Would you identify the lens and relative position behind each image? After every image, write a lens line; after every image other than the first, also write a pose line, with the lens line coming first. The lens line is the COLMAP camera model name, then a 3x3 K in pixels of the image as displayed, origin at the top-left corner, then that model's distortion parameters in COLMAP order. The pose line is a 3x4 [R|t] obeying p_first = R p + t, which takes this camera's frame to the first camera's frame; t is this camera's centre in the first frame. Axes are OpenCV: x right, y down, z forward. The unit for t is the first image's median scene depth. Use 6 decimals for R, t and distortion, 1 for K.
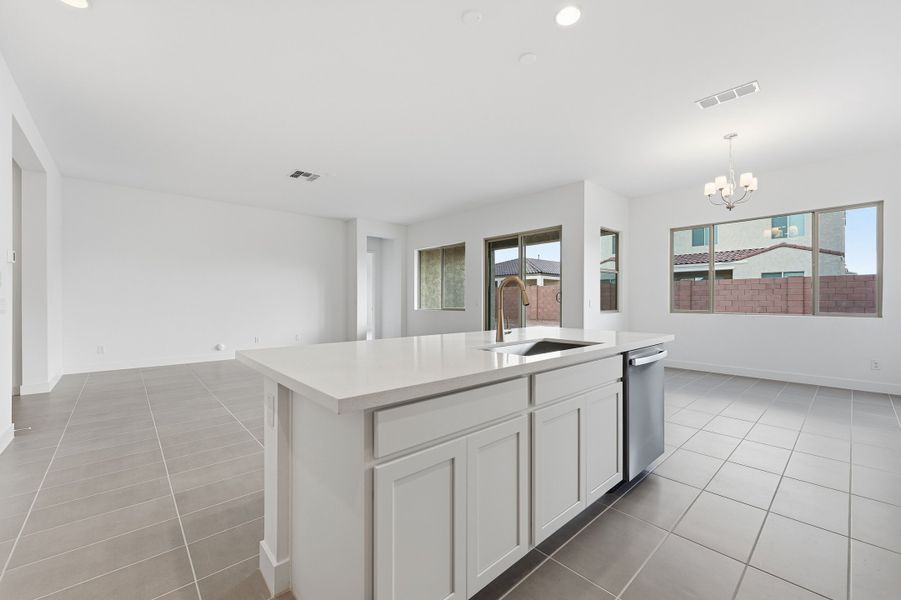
lens RADIAL K [[362.9, 0, 454.6], [0, 362.9, 299.8], [0, 0, 1]] dist [0.000014, 0.000639]
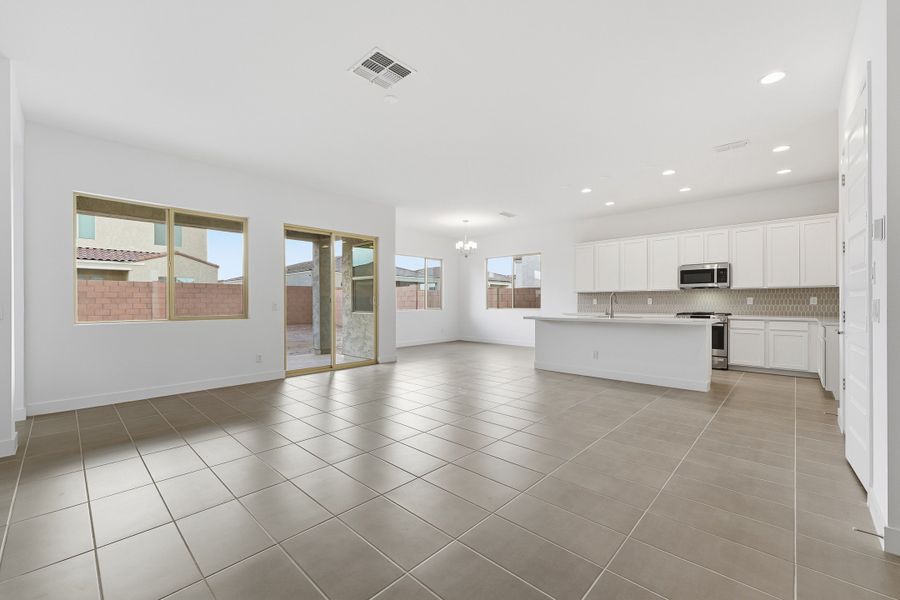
lens RADIAL K [[362.5, 0, 452.1], [0, 362.5, 299.6], [0, 0, 1]] dist [0.000014, 0.000639]
pose [[-0.081629, 0.007232, 0.996637, -0.584643], [0.001786, 0.999973, -0.007110, 0.000495], [-0.996661, 0.001200, -0.081640, 0.580801]]
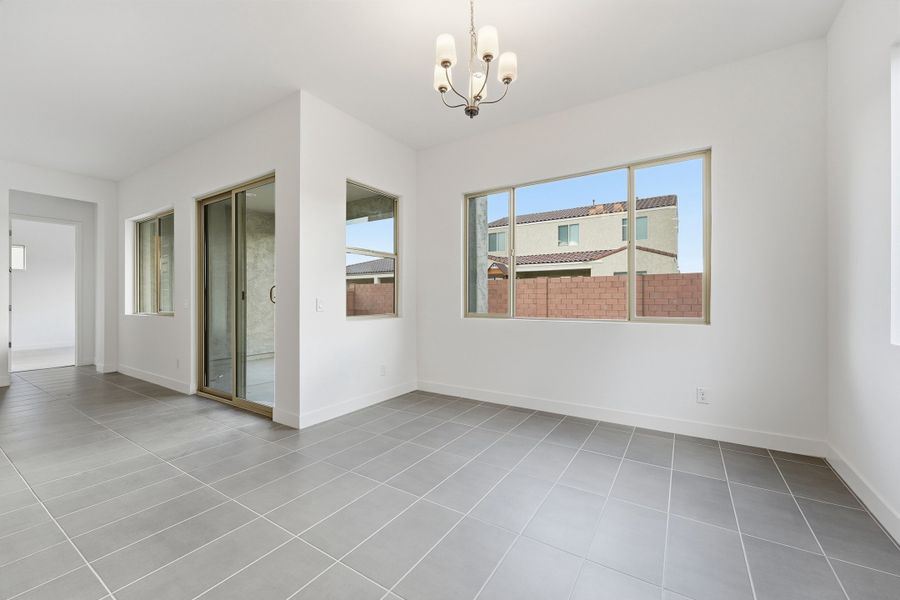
lens RADIAL K [[362.5, 0, 451.7], [0, 362.5, 300.3], [0, 0, 1]] dist [0.000014, 0.000639]
pose [[0.966353, -0.003447, 0.257198, 0.284206], [0.002149, 0.999983, 0.005328, -0.000156], [-0.257212, -0.004596, 0.966344, 0.248553]]
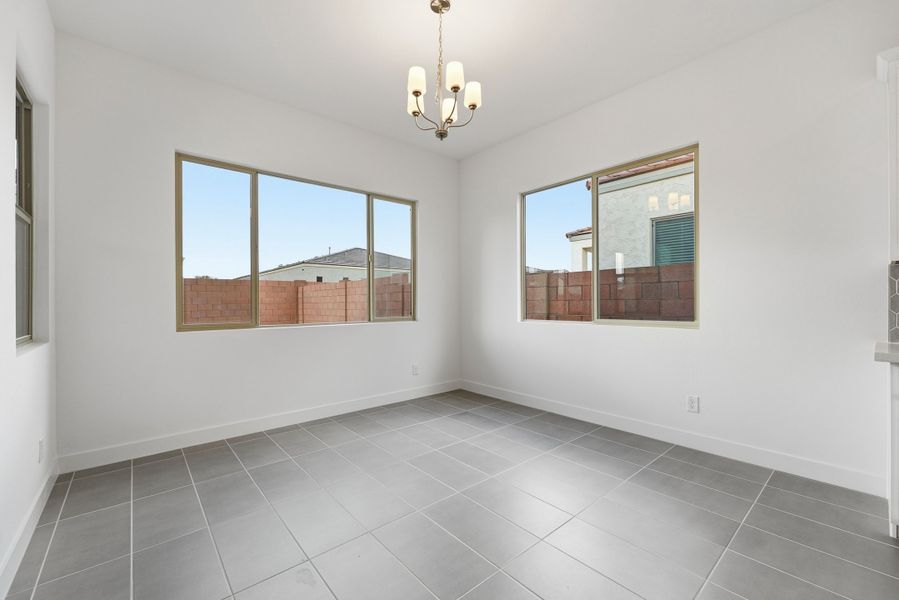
lens RADIAL K [[362.1, 0, 451.1], [0, 362.1, 300.5], [0, 0, 1]] dist [0.000014, 0.000639]
pose [[0.028787, 0.007574, 0.999557, 0.104200], [0.002293, 0.999968, -0.007643, 0.001204], [-0.999583, 0.002512, 0.028768, 0.451424]]
